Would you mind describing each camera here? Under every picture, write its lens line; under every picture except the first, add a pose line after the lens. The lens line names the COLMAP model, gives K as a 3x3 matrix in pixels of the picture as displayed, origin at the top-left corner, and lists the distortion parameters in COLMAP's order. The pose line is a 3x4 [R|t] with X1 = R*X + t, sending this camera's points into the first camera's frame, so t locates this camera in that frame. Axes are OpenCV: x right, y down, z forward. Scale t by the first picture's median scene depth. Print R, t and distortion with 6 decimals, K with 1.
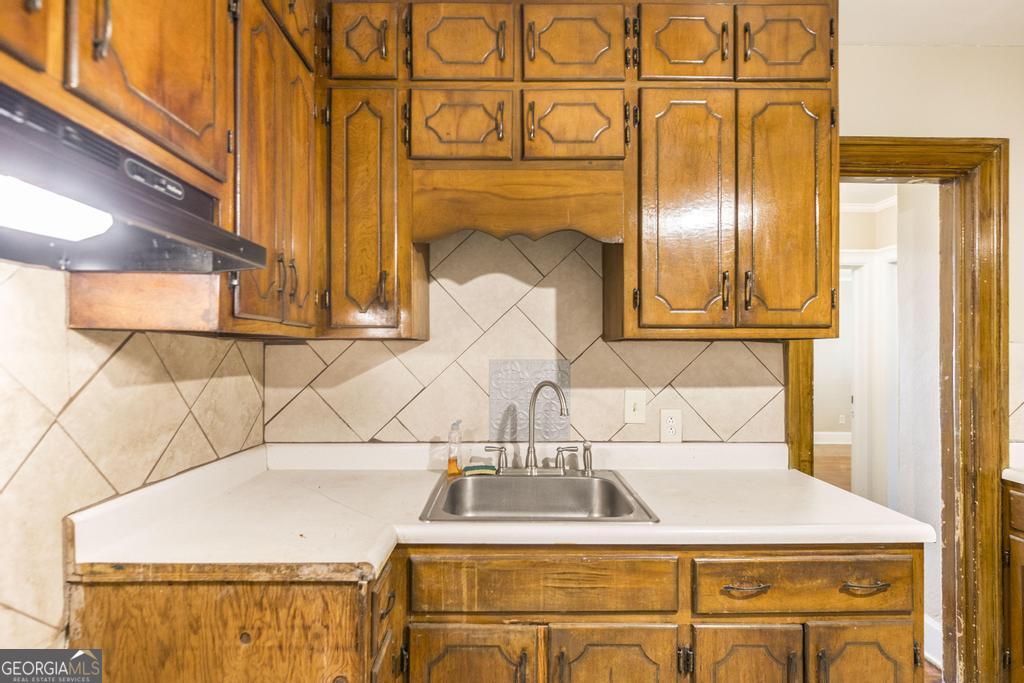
lens RADIAL K [[498.9, 0, 510.6], [0, 498.9, 347.0], [0, 0, 1]] dist [0.000389, 0.000520]
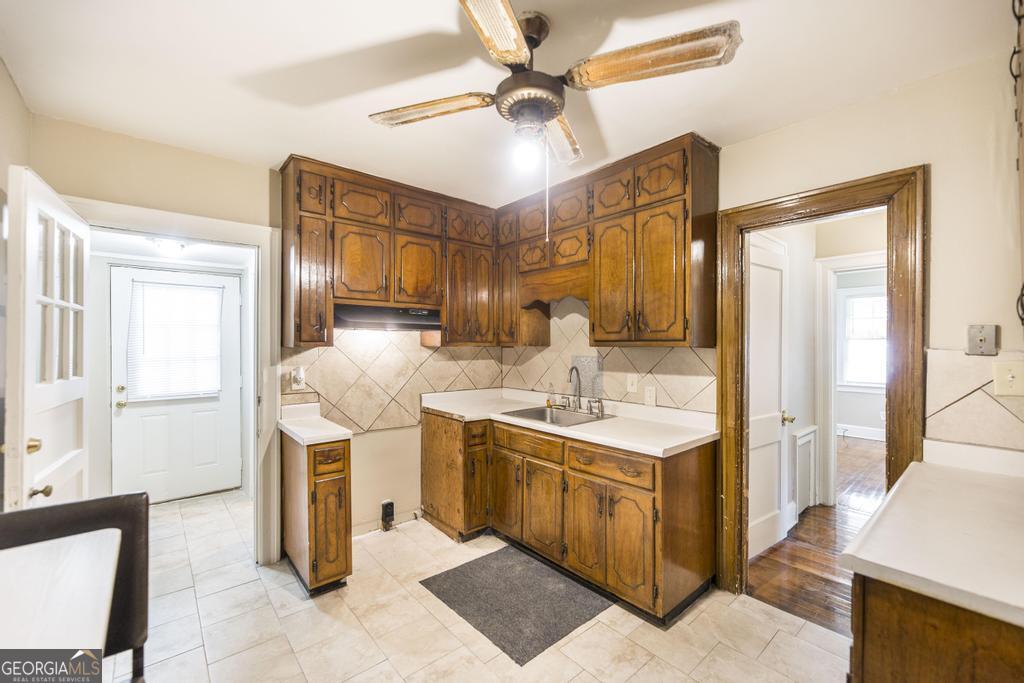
lens RADIAL K [[419.8, 0, 511.3], [0, 419.8, 345.3], [0, 0, 1]] dist [-0.002311, -0.000225]
pose [[0.639218, 0.001537, -0.769024, 1.368798], [0.009018, 0.999914, 0.009494, -0.042619], [0.768973, -0.013004, 0.639150, -0.361453]]
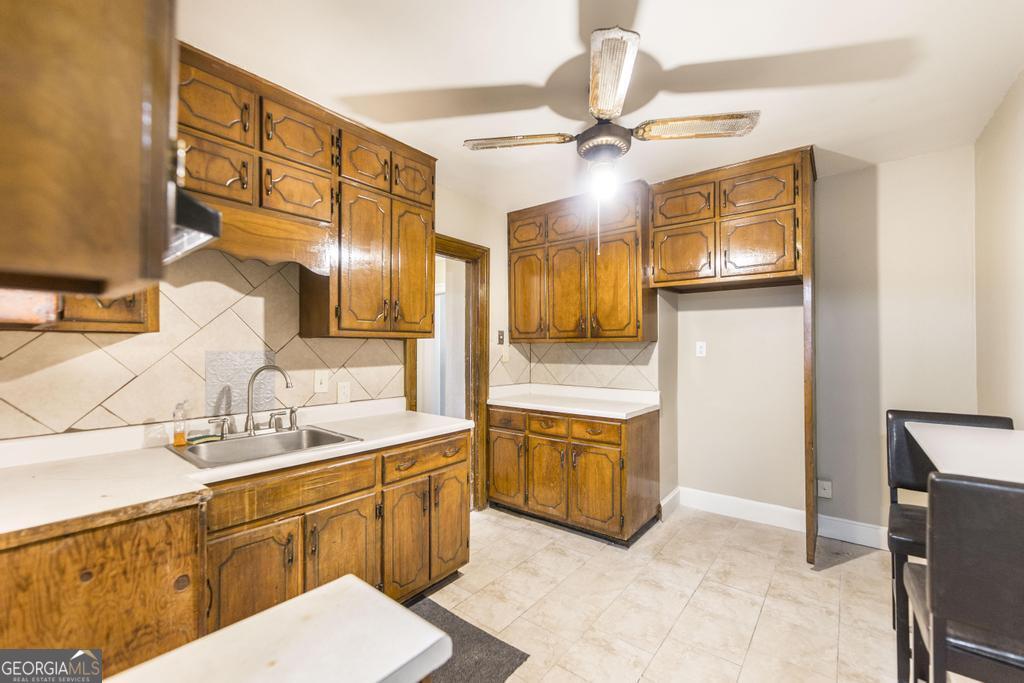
lens RADIAL K [[419.8, 0, 511.6], [0, 419.8, 345.3], [0, 0, 1]] dist [-0.002311, -0.000225]
pose [[0.635122, 0.004063, 0.772401, -0.438631], [-0.007490, 0.999972, 0.000898, 0.006011], [-0.772375, -0.006355, 0.635134, -0.296377]]
